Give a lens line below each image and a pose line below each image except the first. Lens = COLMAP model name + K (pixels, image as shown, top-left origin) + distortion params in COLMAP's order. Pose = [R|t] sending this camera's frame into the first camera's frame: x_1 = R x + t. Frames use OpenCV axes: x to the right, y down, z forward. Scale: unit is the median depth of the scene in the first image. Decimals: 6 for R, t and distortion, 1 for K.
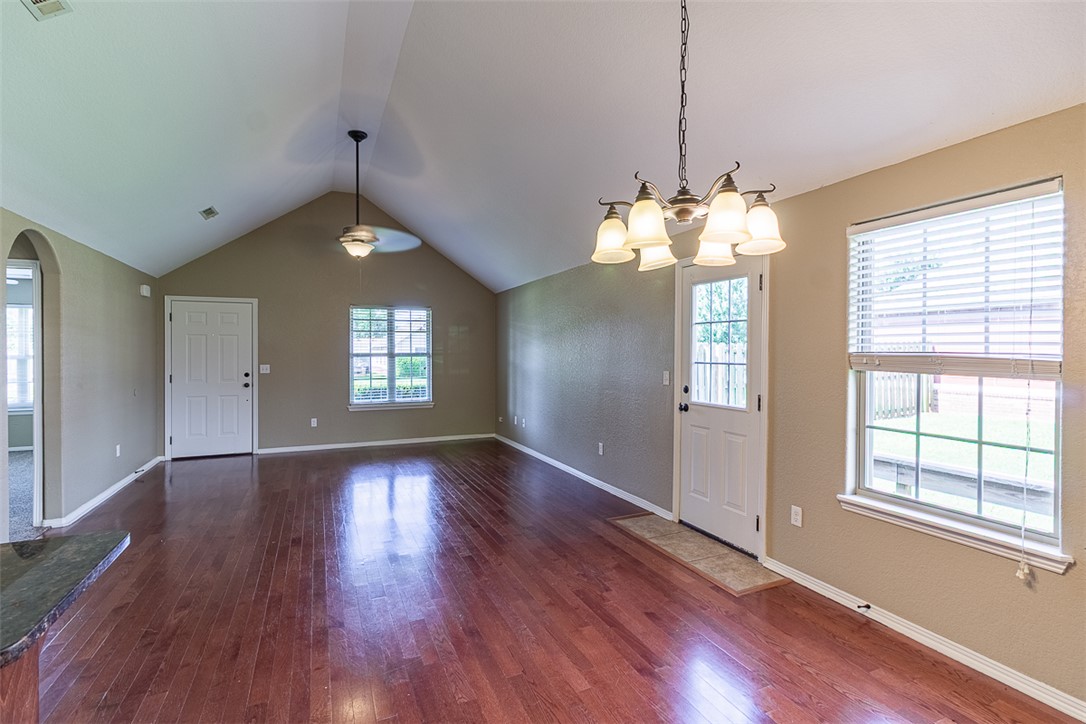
lens RADIAL K [[516.3, 0, 541.0], [0, 516.3, 358.5], [0, 0, 1]] dist [-0.004440, -0.001385]
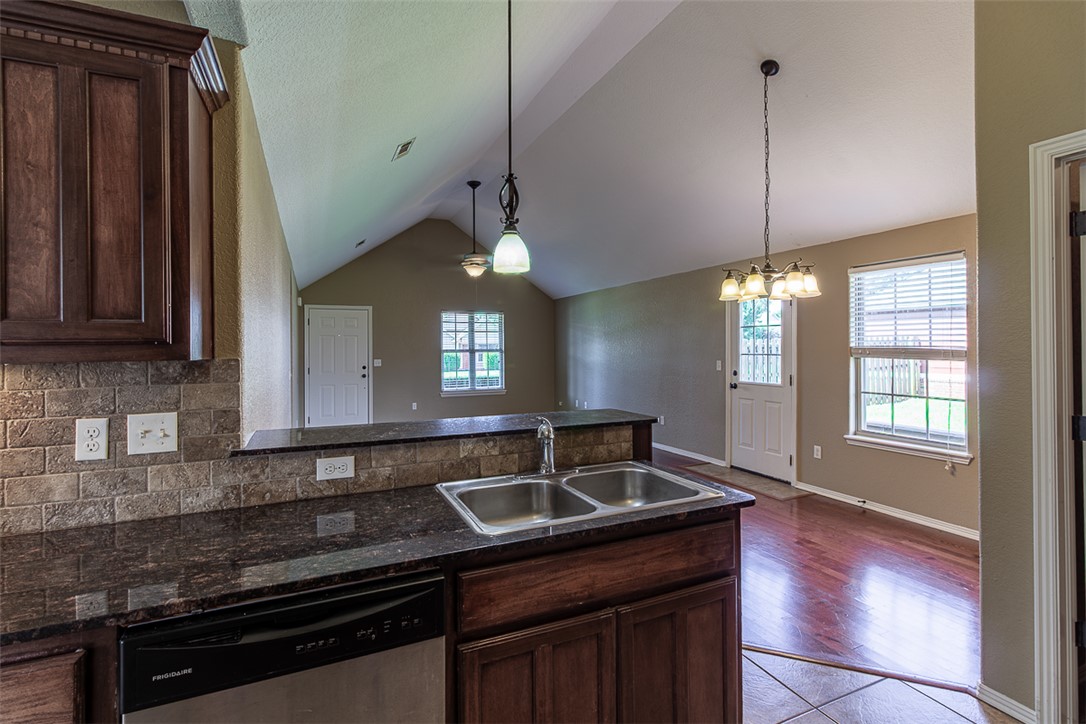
lens RADIAL K [[516.3, 0, 538.6], [0, 516.3, 348.4], [0, 0, 1]] dist [-0.004440, -0.001385]
pose [[0.999967, -0.006735, 0.004527, -0.279564], [0.006787, 0.999910, -0.011533, 0.004607], [-0.004449, 0.011564, 0.999923, -0.441631]]
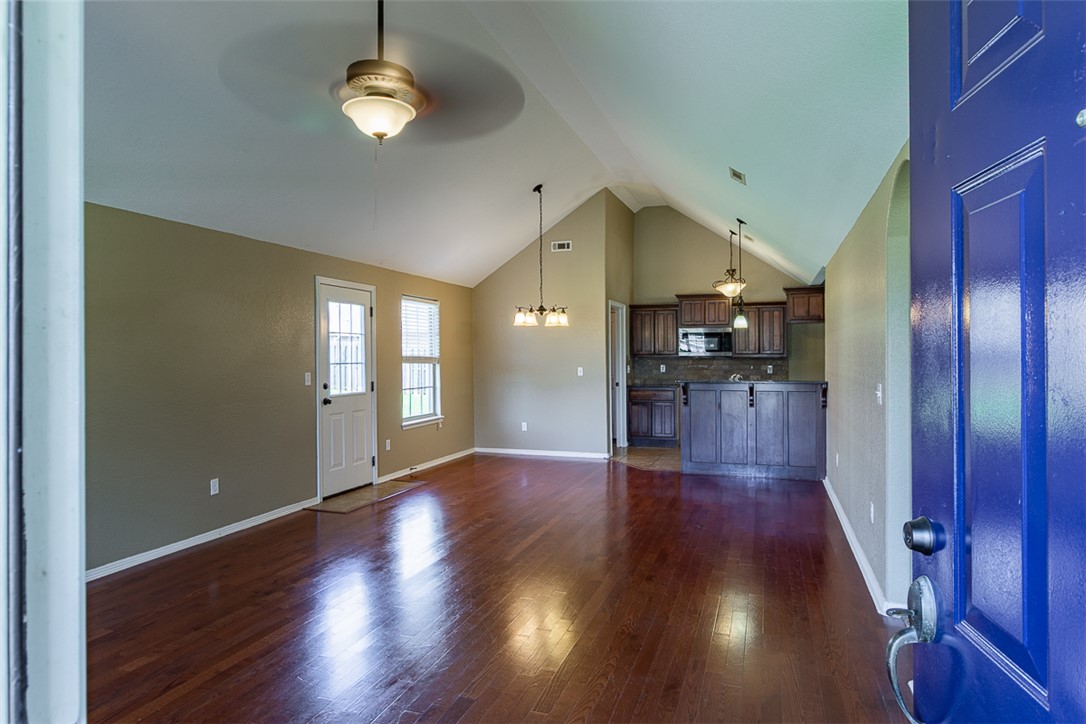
lens RADIAL K [[627.0, 0, 542.2], [0, 627.0, 356.1], [0, 0, 1]] dist [0.000617, 0.000015]
pose [[-0.733100, -0.002298, 0.680117, -1.131133], [0.008503, 0.999885, 0.012544, -0.025405], [-0.680068, 0.014979, -0.732996, 1.805473]]
